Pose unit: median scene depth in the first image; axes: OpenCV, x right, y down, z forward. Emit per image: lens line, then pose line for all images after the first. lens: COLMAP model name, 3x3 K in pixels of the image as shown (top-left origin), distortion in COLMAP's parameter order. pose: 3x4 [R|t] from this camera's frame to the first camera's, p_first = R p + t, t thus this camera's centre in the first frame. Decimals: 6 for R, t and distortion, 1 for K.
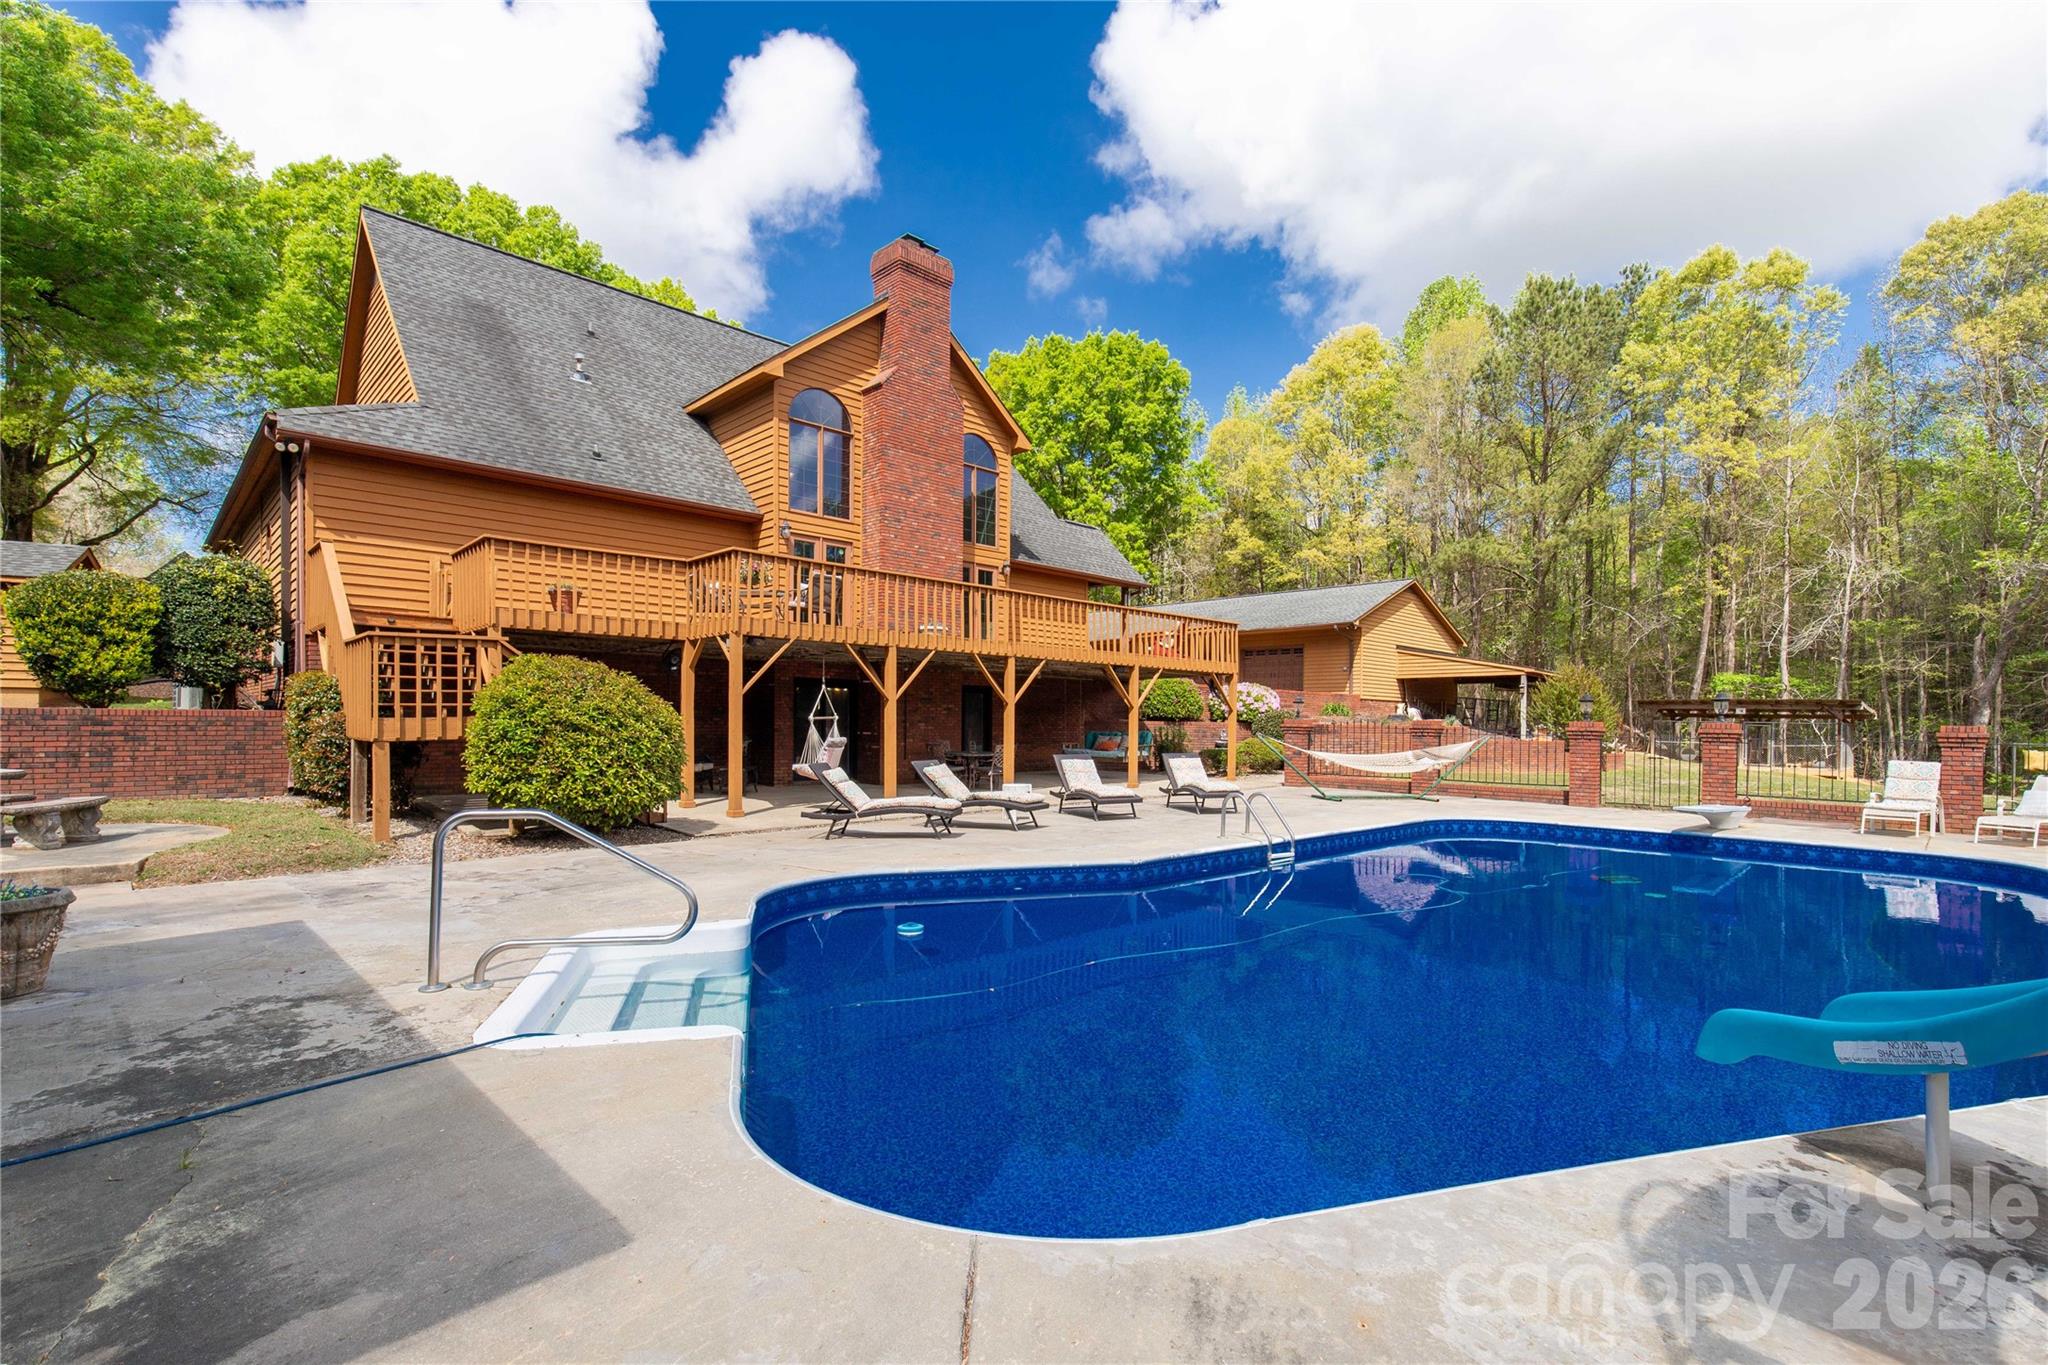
lens RADIAL K [[944.2, 0, 1031.6], [0, 944.2, 720.7], [0, 0, 1]] dist [-0.004892, 0.000221]
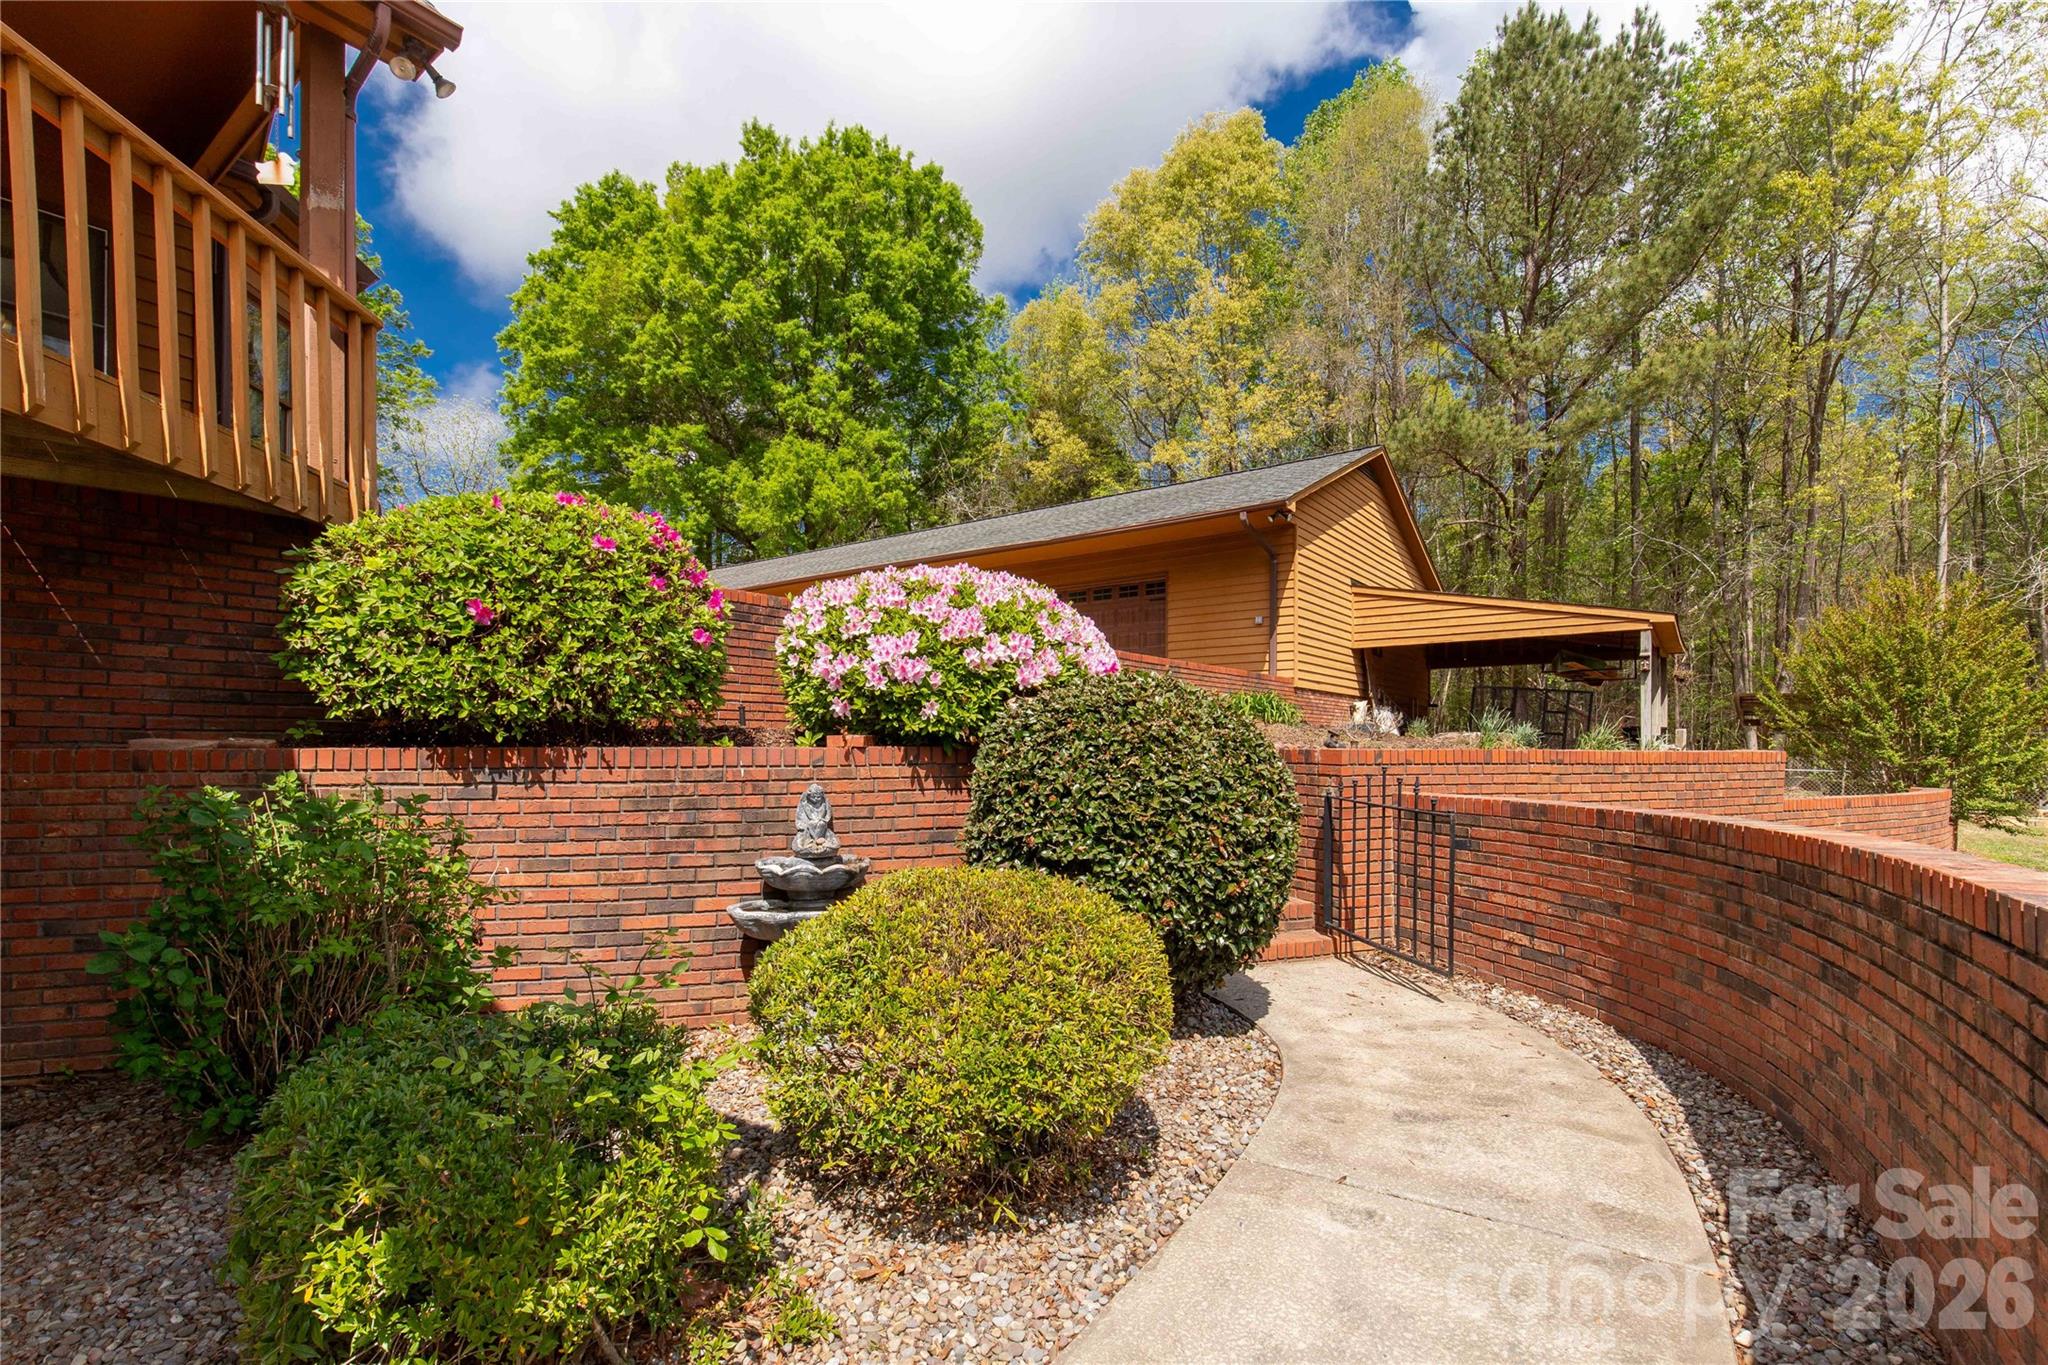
lens RADIAL K [[944.2, 0, 1031.6], [0, 944.2, 720.7], [0, 0, 1]] dist [-0.004892, 0.000221]
pose [[0.986077, -0.005776, 0.166191, 0.104646], [0.009437, 0.999730, -0.021247, 0.000636], [-0.166023, 0.022519, 0.985865, 0.399617]]
